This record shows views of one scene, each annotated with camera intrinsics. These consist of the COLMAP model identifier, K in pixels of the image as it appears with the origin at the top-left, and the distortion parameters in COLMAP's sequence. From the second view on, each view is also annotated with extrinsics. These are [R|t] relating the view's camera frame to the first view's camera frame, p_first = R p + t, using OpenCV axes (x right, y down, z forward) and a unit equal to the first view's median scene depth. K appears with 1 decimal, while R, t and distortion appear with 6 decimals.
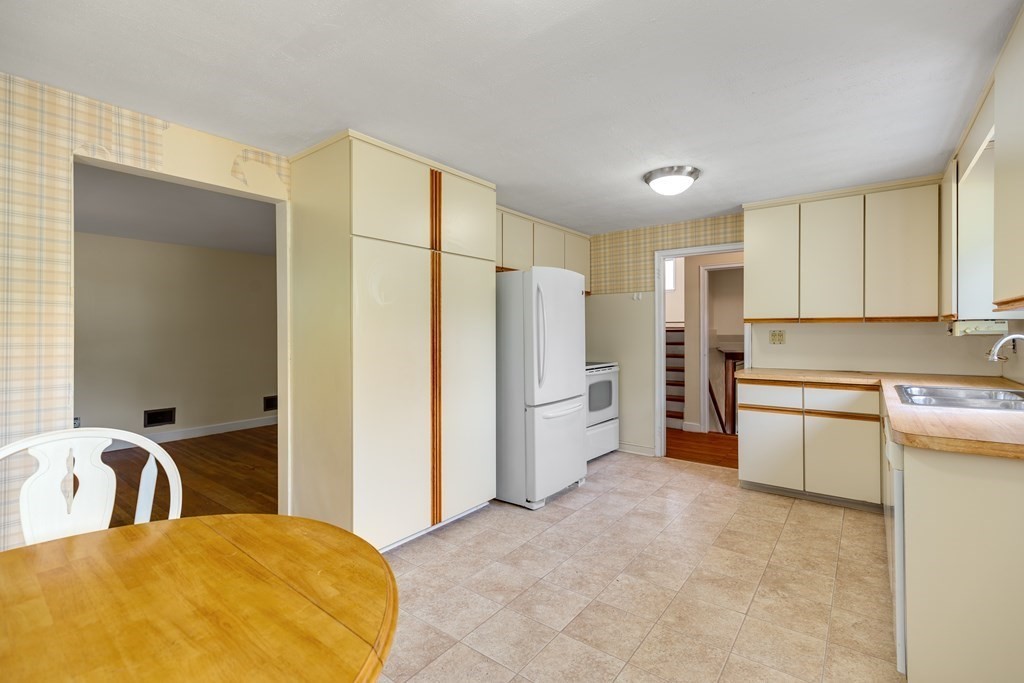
lens RADIAL K [[459.5, 0, 515.8], [0, 459.5, 338.6], [0, 0, 1]] dist [0.007129, -0.001037]
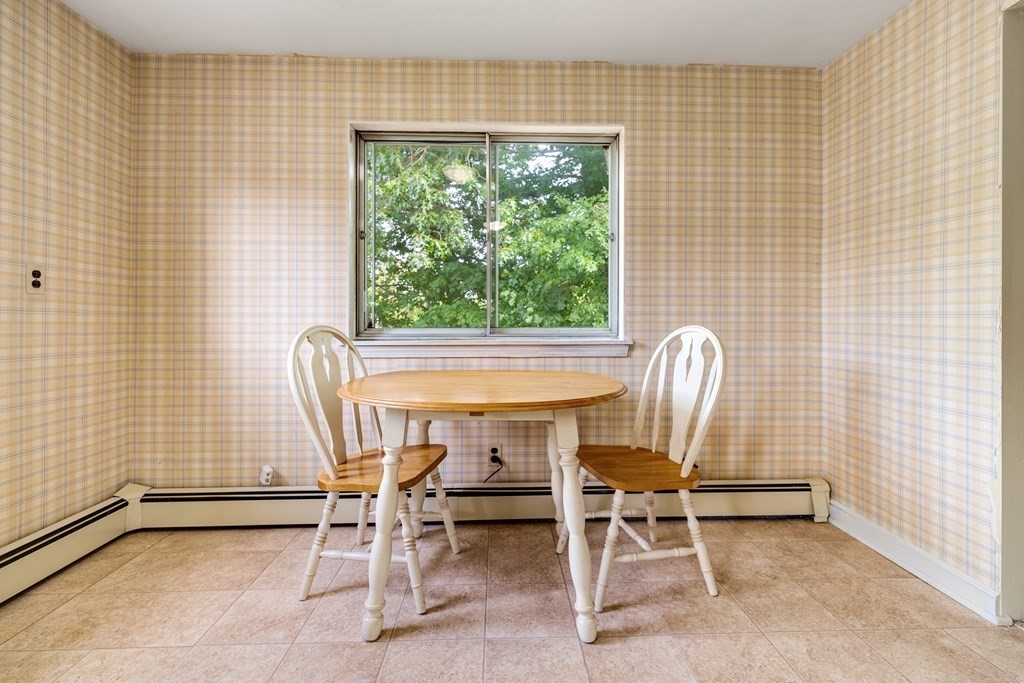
lens RADIAL K [[459.5, 0, 515.6], [0, 459.5, 317.3], [0, 0, 1]] dist [0.007129, -0.001037]
pose [[-0.771323, -0.003435, -0.636434, 0.102454], [-0.006935, 0.999971, 0.003008, 0.072128], [0.636406, 0.006734, -0.771325, 0.696820]]
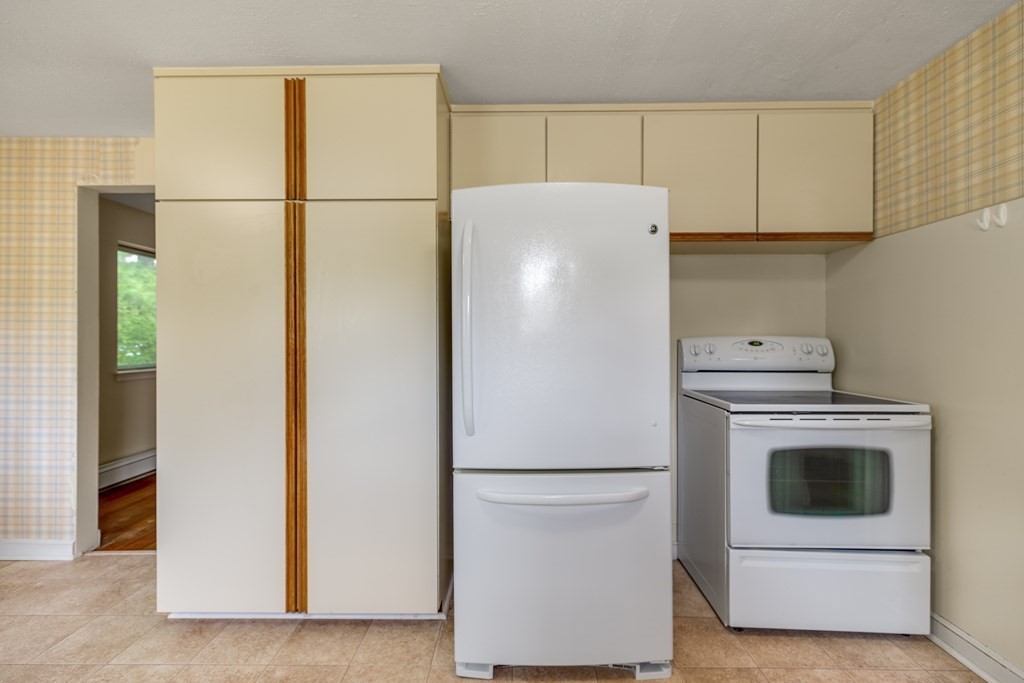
lens RADIAL K [[459.5, 0, 515.9], [0, 459.5, 342.9], [0, 0, 1]] dist [0.007129, -0.001037]
pose [[0.597916, 0.009586, -0.801501, 0.498696], [-0.013183, 0.999911, 0.002125, 0.007096], [0.801450, 0.009296, 0.597989, 0.778600]]
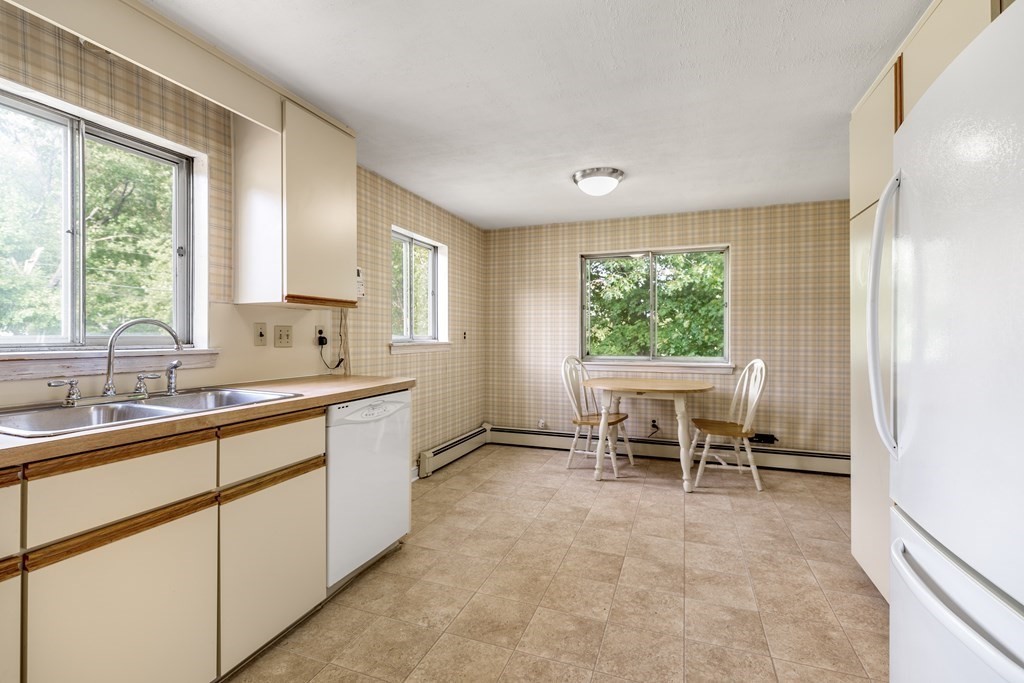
lens RADIAL K [[459.5, 0, 514.5], [0, 459.5, 334.0], [0, 0, 1]] dist [0.007129, -0.001037]
pose [[-0.956507, 0.001729, -0.291703, 0.472663], [-0.002591, 0.999893, 0.014422, 0.003434], [0.291697, 0.014551, -0.956400, 1.320739]]
